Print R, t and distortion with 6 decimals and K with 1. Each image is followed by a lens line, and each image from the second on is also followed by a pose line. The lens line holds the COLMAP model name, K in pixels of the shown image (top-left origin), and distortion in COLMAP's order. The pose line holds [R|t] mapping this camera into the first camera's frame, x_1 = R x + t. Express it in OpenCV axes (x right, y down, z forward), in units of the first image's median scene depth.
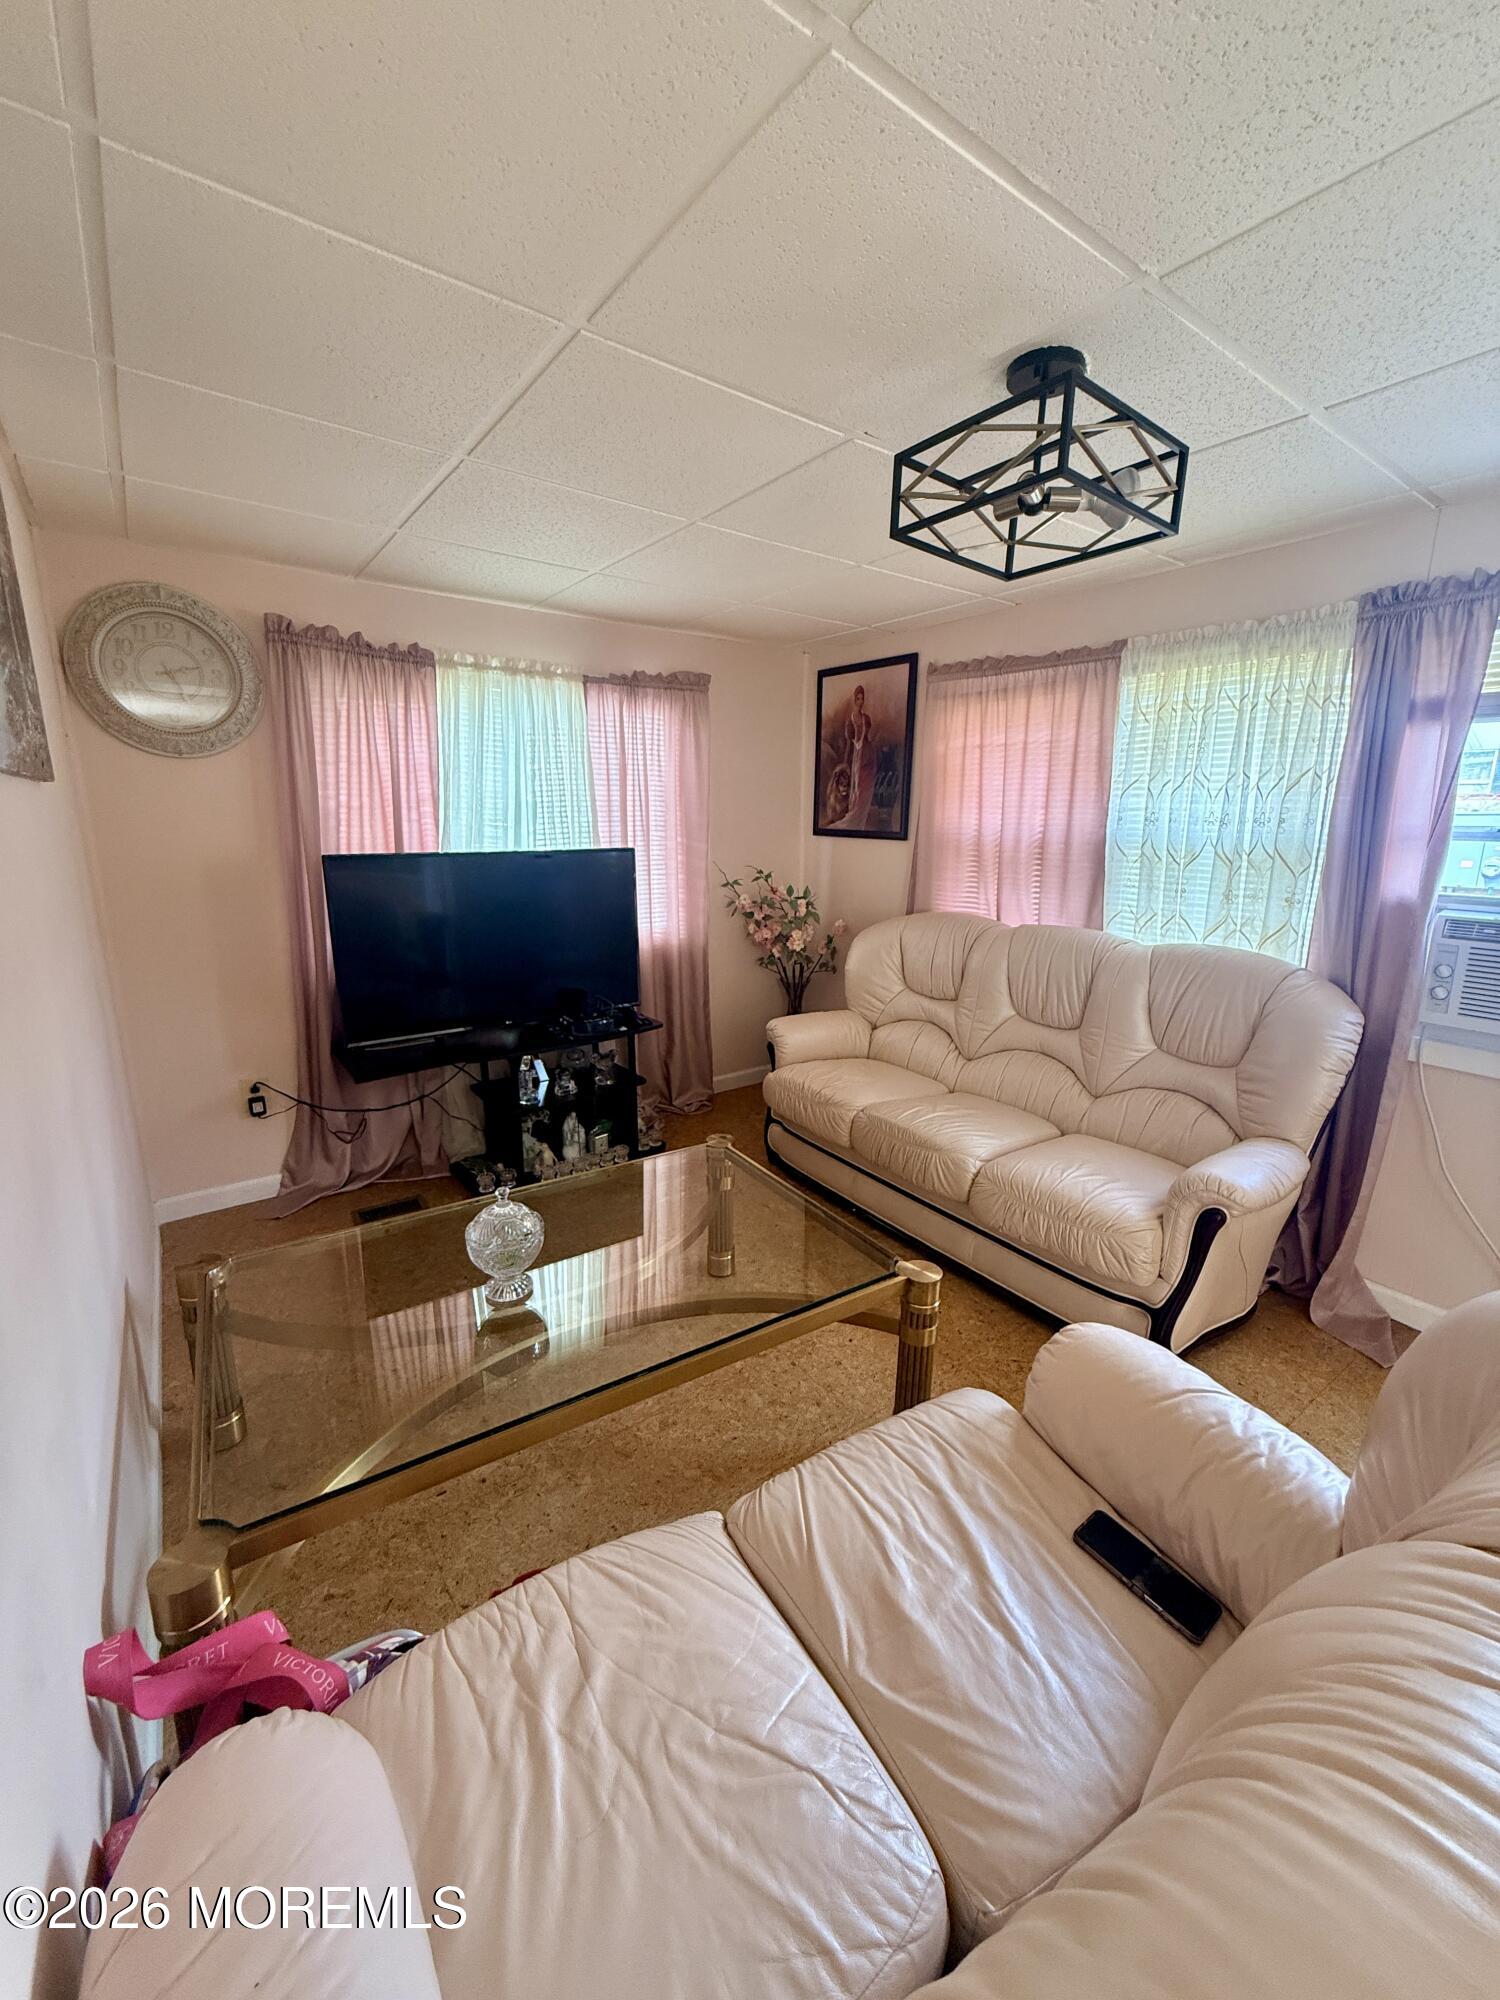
lens RADIAL K [[808.7, 0, 754.5], [0, 808.7, 989.0], [0, 0, 1]] dist [0.000096, 0.000228]
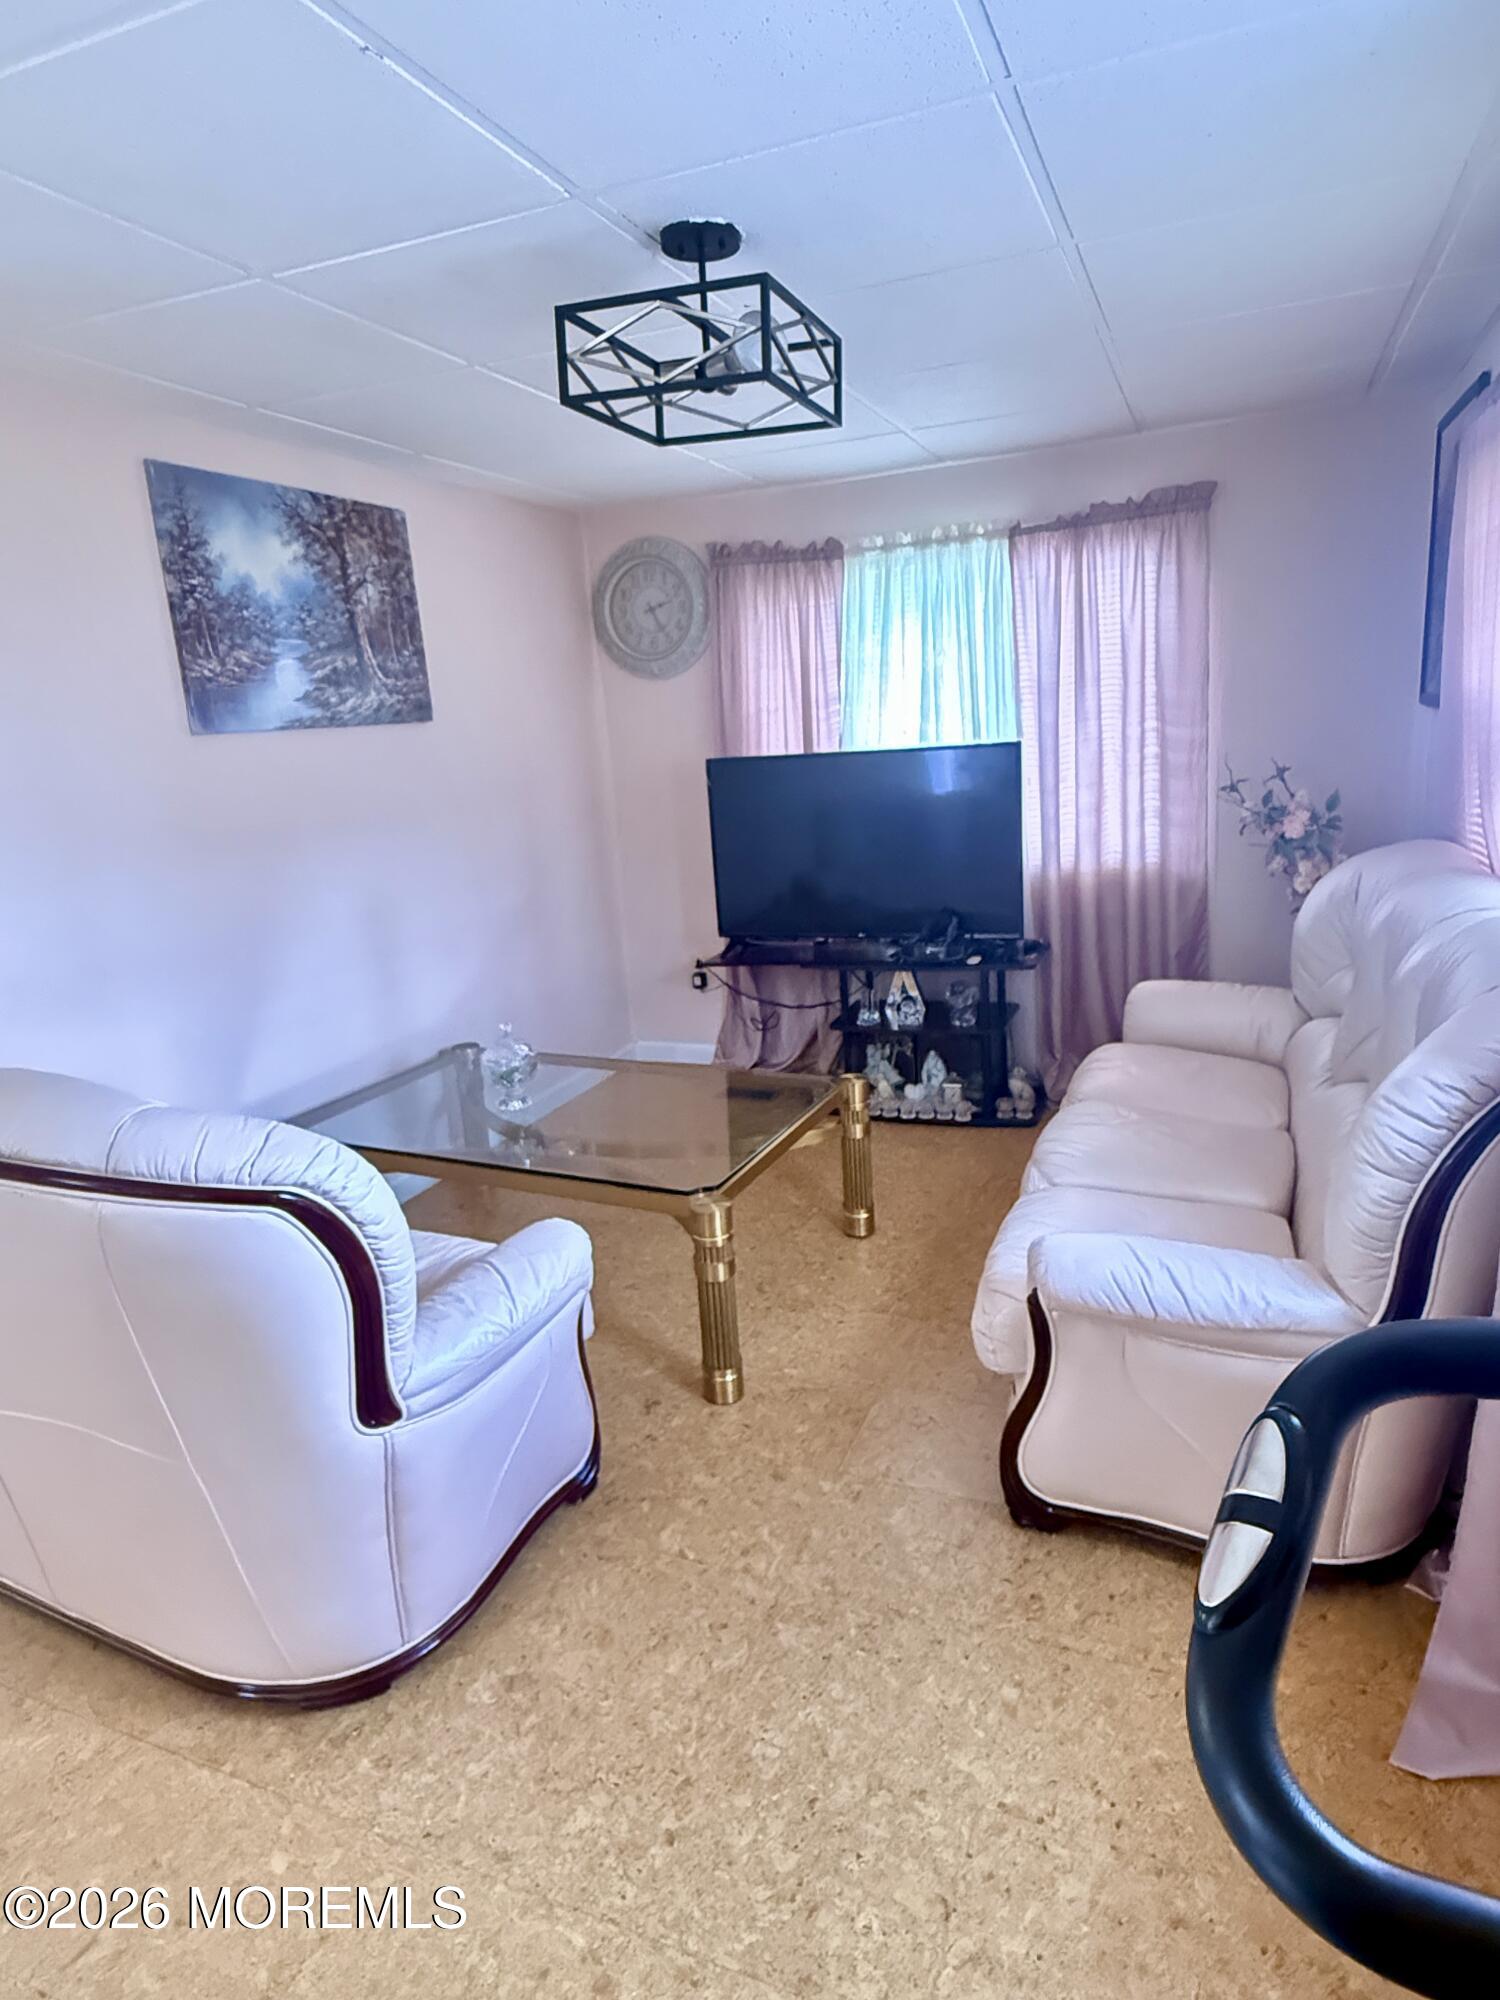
lens RADIAL K [[1165.7, 0, 755.4], [0, 1165.7, 998.4], [0, 0, 1]] dist [0.002670, 0.002016]
pose [[0.522524, 0.152153, -0.838939, 0.770352], [-0.114941, 0.987537, 0.107513, -0.015174], [0.844842, 0.040251, 0.533500, 0.180786]]
